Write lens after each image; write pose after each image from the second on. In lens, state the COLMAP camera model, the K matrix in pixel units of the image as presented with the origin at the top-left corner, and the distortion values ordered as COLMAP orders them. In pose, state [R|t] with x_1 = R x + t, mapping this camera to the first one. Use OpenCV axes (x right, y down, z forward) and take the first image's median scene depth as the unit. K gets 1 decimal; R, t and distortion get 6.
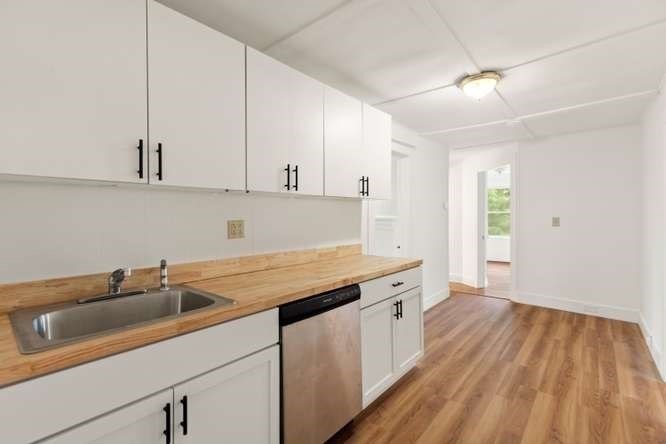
lens RADIAL K [[304.8, 0, 330.9], [0, 304.8, 217.6], [0, 0, 1]] dist [0.000071, 0.000061]
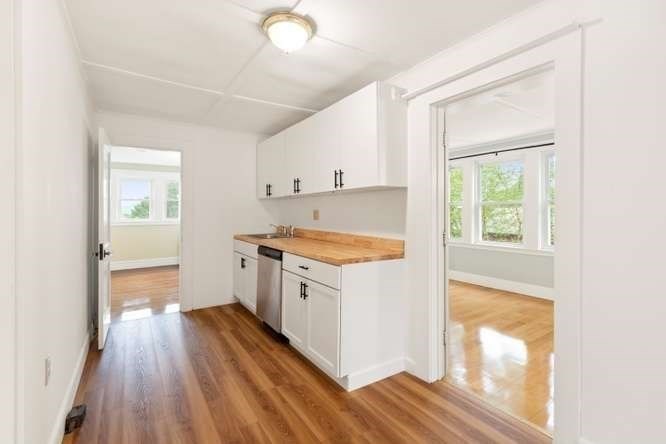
lens RADIAL K [[307.6, 0, 333.1], [0, 307.6, 206.2], [0, 0, 1]] dist [0.000854, 0.000053]
pose [[-0.269203, -0.004184, -0.963074, 1.311949], [0.000980, 0.999989, -0.004618, -0.004630], [0.963083, -0.002187, -0.269196, 1.440566]]
